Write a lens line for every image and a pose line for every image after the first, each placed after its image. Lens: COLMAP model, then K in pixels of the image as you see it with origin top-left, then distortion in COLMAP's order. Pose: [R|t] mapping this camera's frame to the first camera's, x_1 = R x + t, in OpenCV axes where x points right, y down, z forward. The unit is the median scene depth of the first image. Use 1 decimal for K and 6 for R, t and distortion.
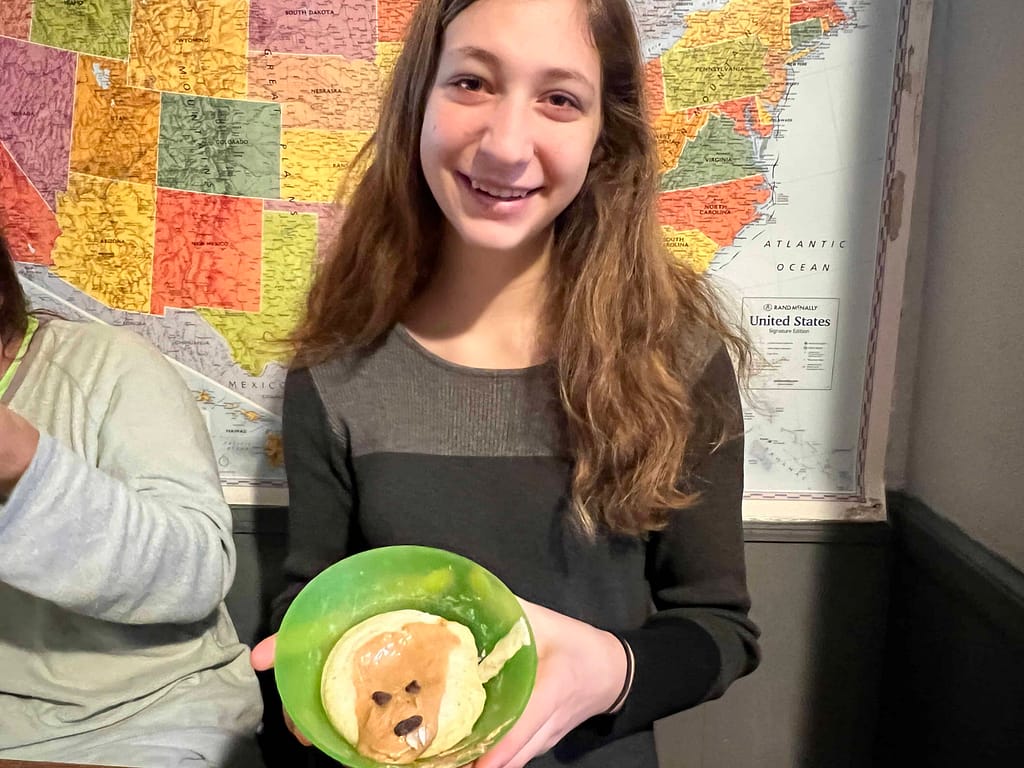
lens RADIAL K [[902.2, 0, 511.5], [0, 902.2, 377.0], [0, 0, 1]] dist [-0.000080, -0.007218]
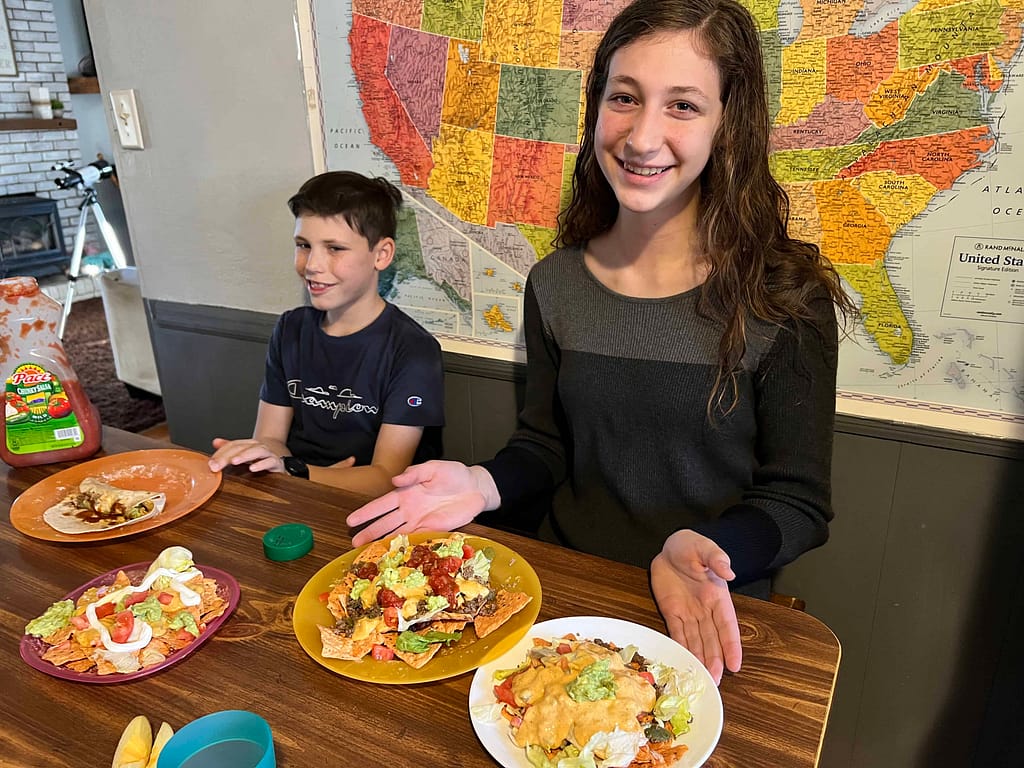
lens RADIAL K [[811.1, 0, 514.1], [0, 811.1, 388.2], [0, 0, 1]] dist [-0.005569, -0.023486]
pose [[0.912680, 0.124173, -0.389355, 0.172963], [-0.069700, 0.986060, 0.151089, -0.014763], [0.402688, -0.110758, 0.908611, -0.173510]]
